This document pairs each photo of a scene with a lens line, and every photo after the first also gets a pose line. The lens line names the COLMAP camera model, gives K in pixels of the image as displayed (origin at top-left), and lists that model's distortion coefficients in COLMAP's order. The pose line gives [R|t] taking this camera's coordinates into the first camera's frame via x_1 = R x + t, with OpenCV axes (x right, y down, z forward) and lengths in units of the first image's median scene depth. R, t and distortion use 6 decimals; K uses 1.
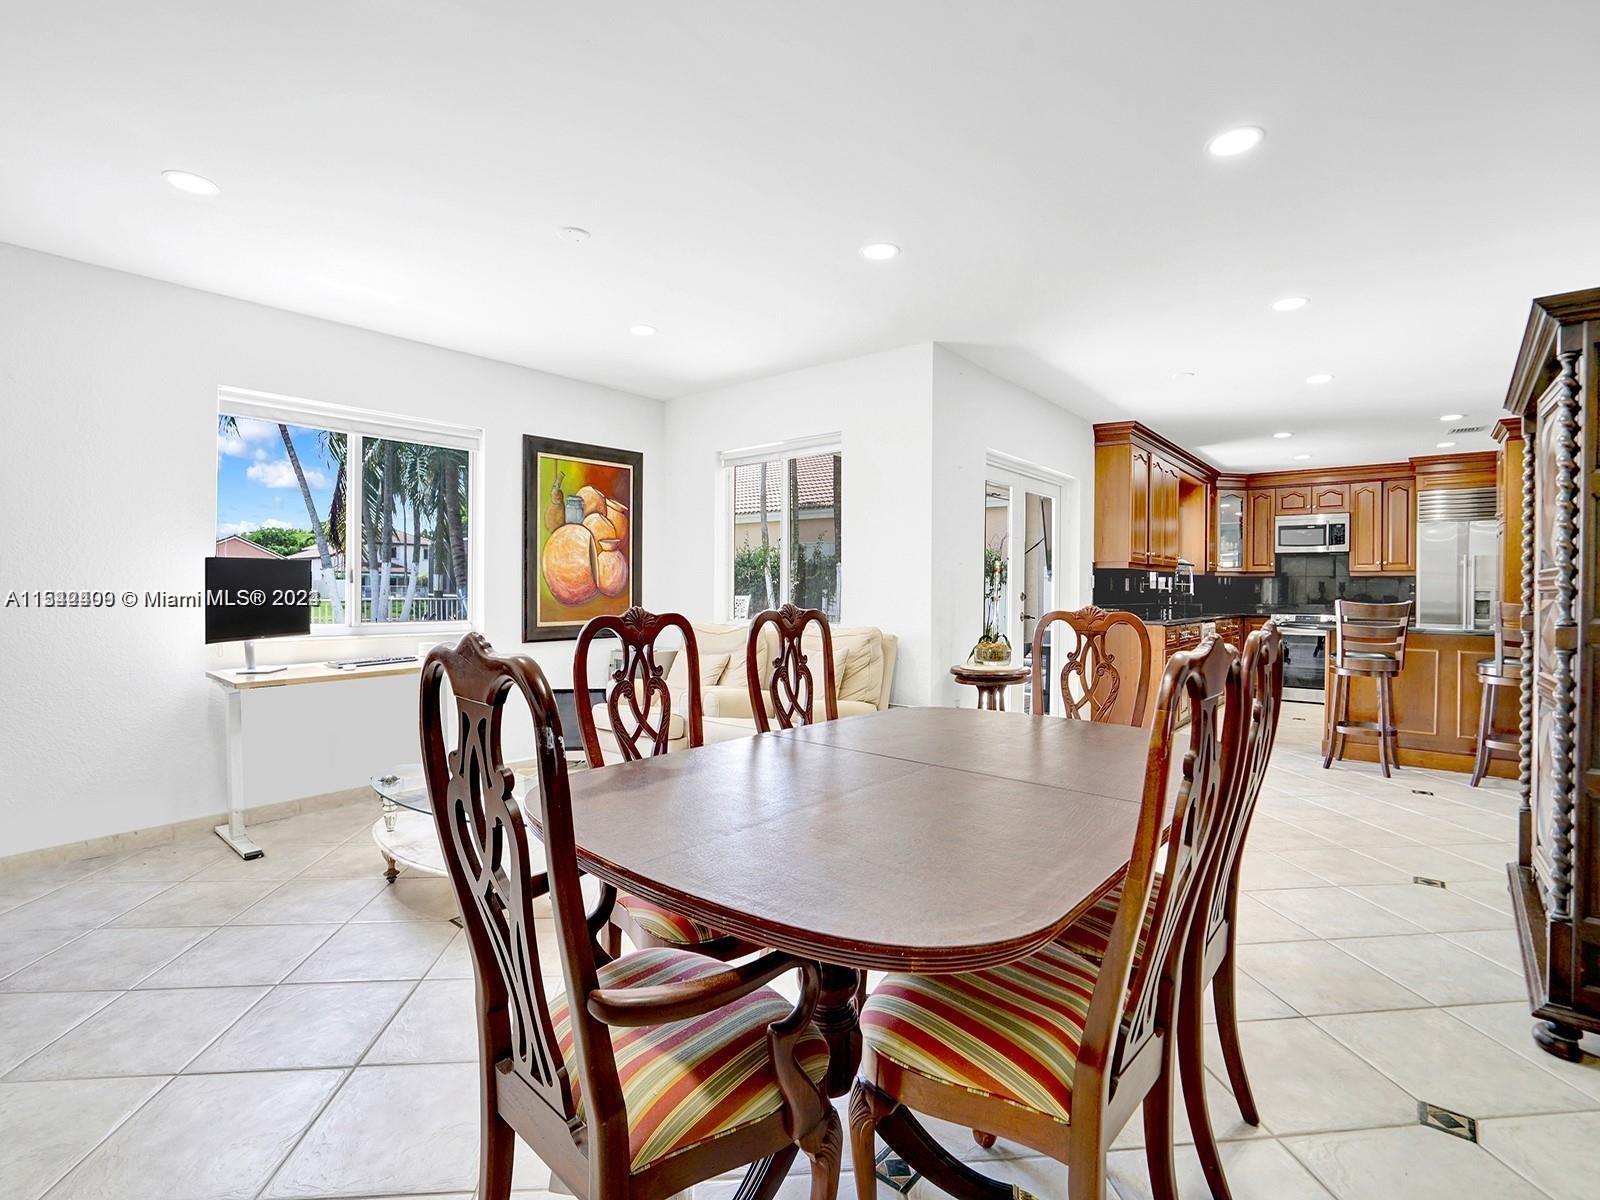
lens RADIAL K [[751.3, 0, 803.0], [0, 751.3, 605.8], [0, 0, 1]] dist [-0.027002, 0.004160]
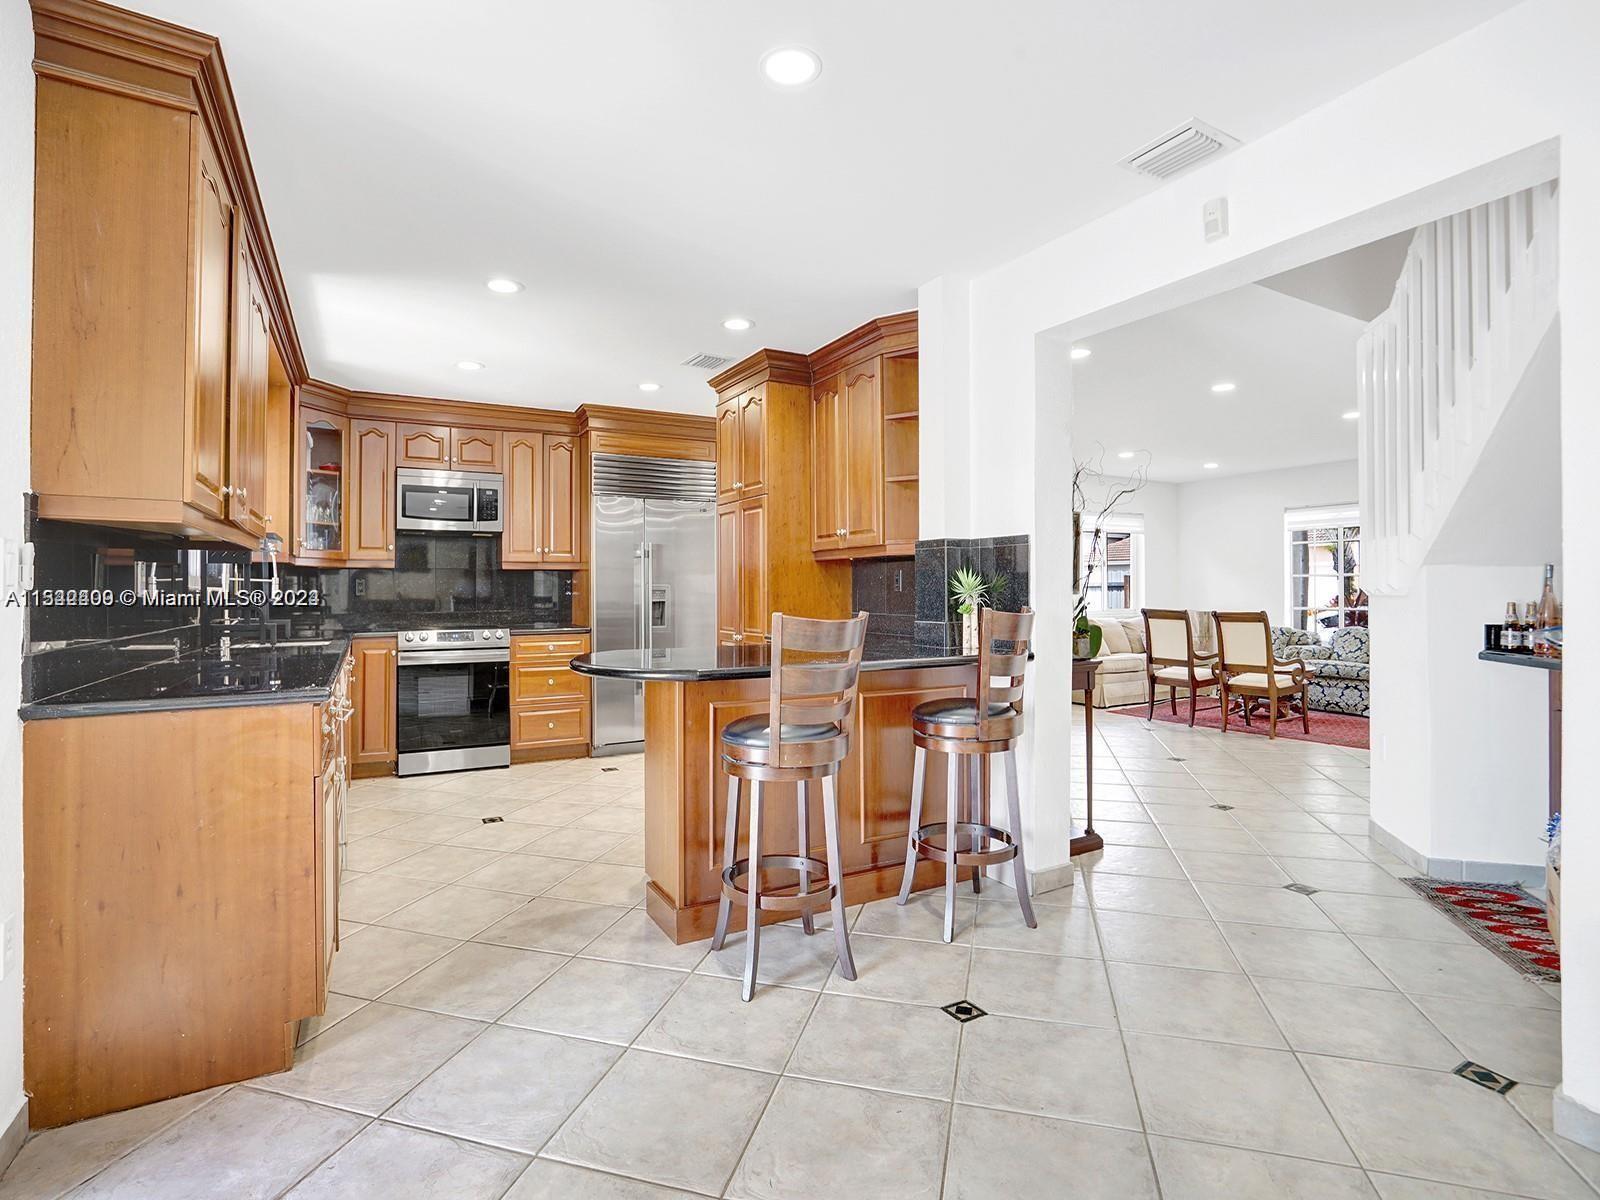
lens RADIAL K [[781.0, 0, 793.0], [0, 781.0, 594.2], [0, 0, 1]] dist [-0.025948, 0.005712]
pose [[0.379107, -0.013888, 0.925249, 0.175389], [0.026441, 0.999642, 0.004171, -0.012279], [-0.924975, 0.022883, 0.379338, 0.472297]]
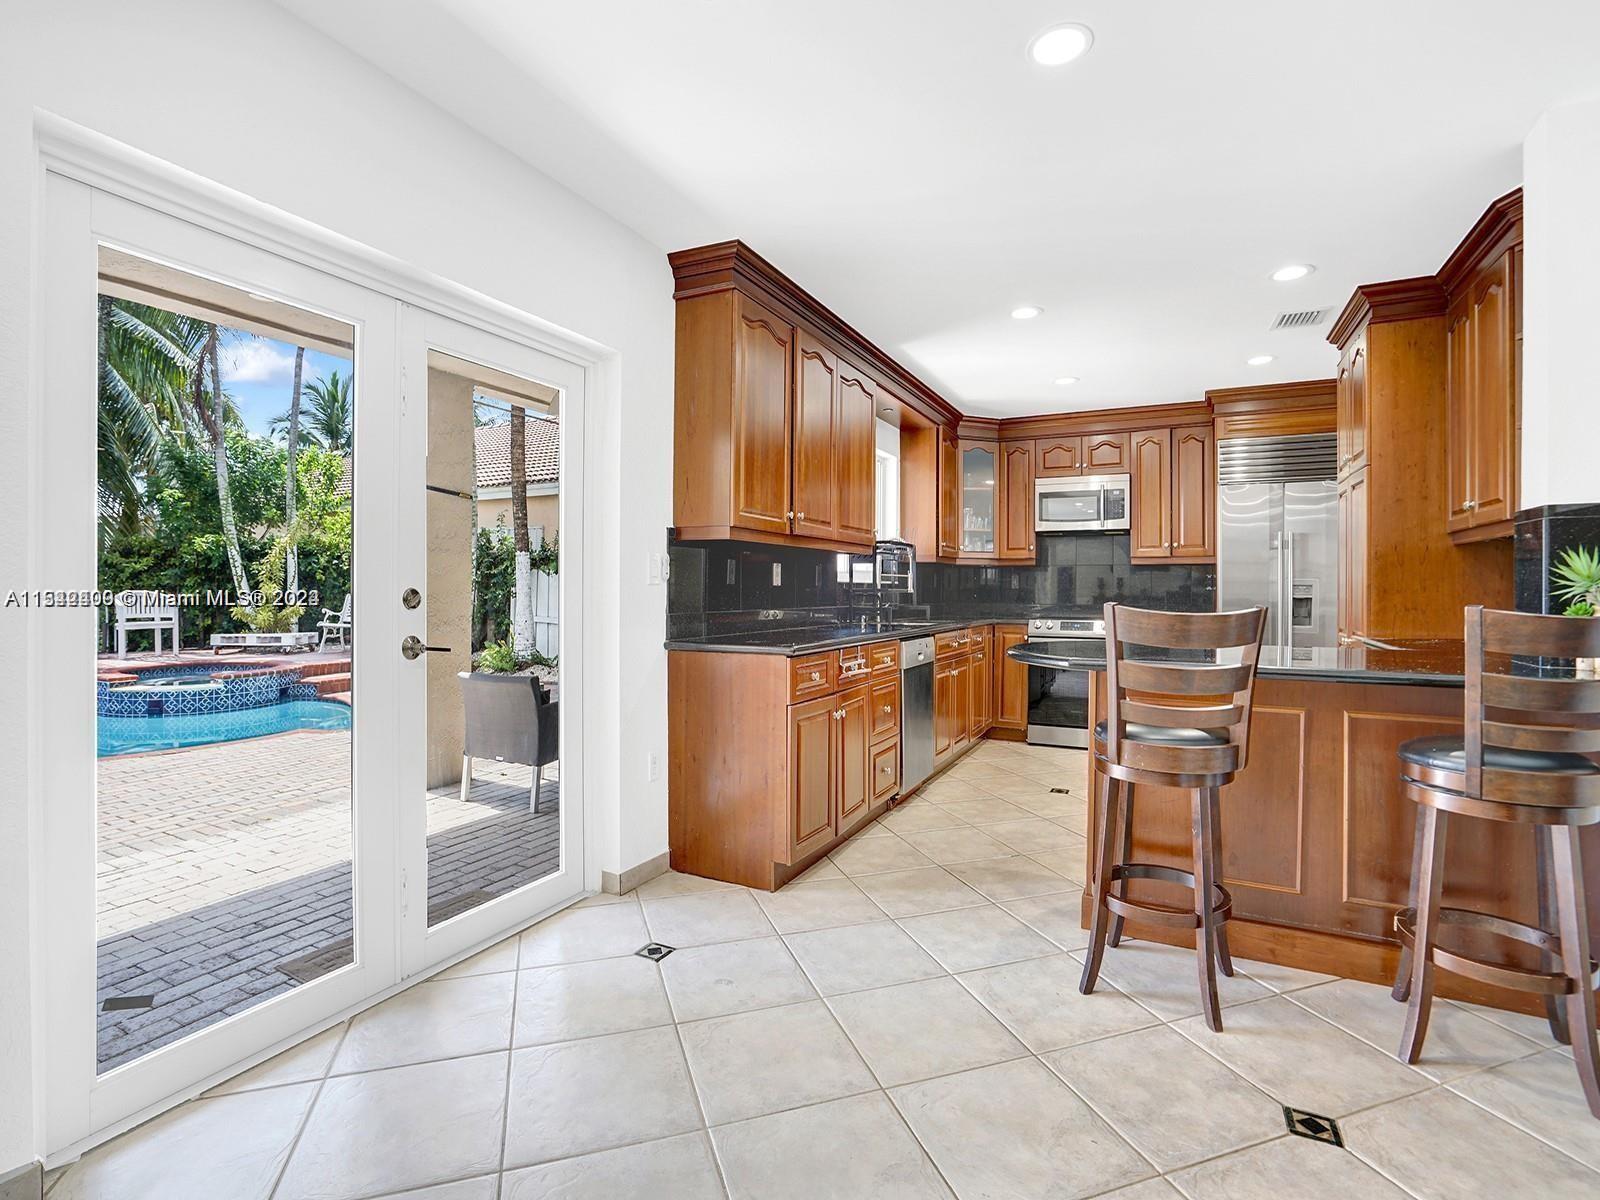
lens RADIAL K [[751.3, 0, 799.8], [0, 751.3, 599.3], [0, 0, 1]] dist [-0.027002, 0.004160]
pose [[0.976030, -0.007467, 0.217508, 0.266724], [0.008471, 0.999957, -0.003686, -0.006291], [-0.217472, 0.005440, 0.976052, 0.362999]]
